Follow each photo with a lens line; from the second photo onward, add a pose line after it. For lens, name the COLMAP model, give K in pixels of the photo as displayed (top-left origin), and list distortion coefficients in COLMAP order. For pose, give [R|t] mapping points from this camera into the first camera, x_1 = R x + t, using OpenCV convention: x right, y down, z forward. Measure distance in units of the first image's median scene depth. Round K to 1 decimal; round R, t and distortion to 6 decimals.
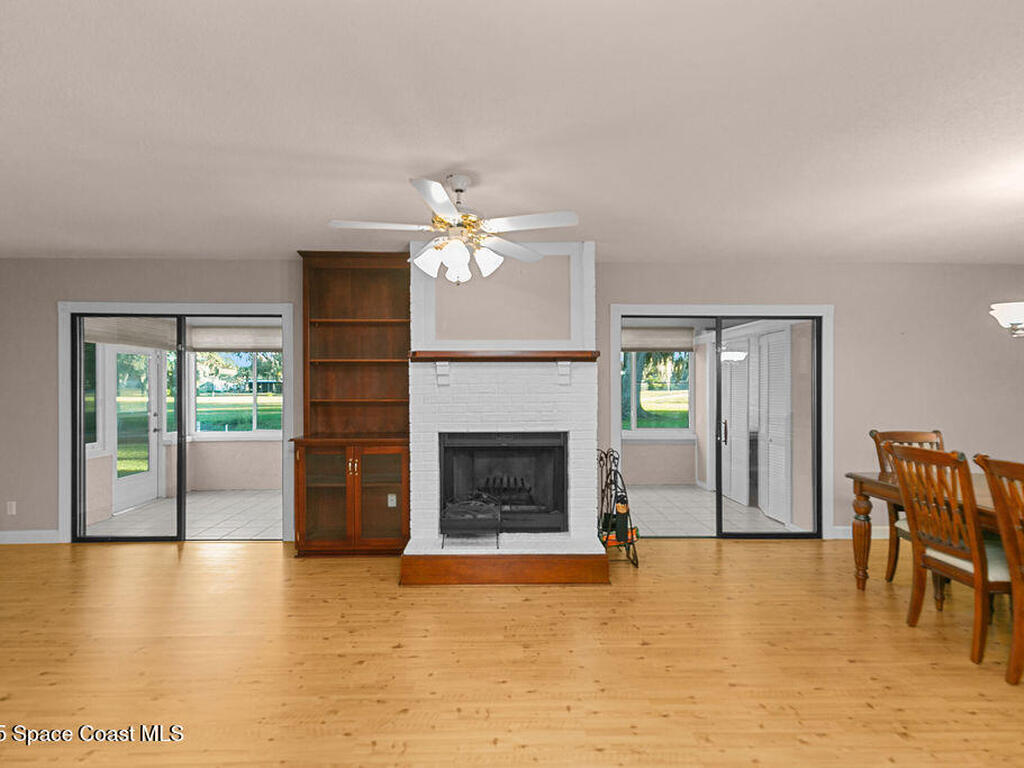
lens RADIAL K [[510.7, 0, 512.0], [0, 510.7, 384.0], [0, 0, 1]] dist [0.003448, 0.000626]
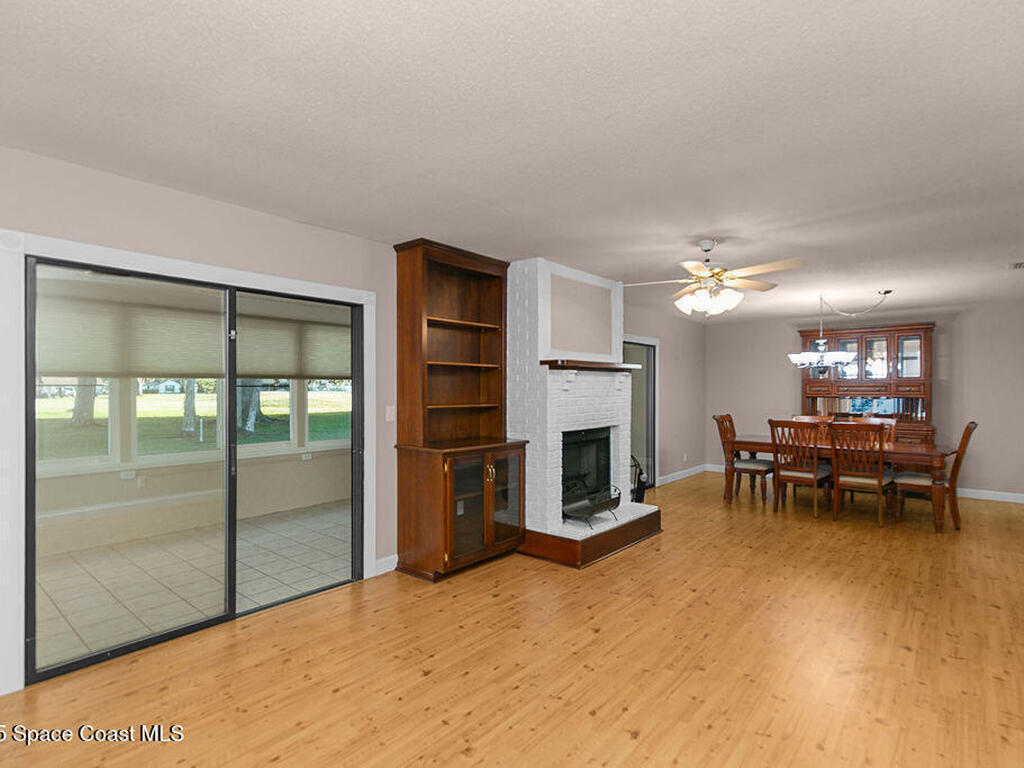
lens RADIAL K [[510.7, 0, 512.0], [0, 510.7, 384.0], [0, 0, 1]] dist [0.003448, 0.000626]
pose [[0.682912, 0.007530, 0.730462, -1.017791], [-0.004169, 0.999971, -0.006410, -0.003240], [-0.730489, 0.001332, 0.682923, 0.300943]]
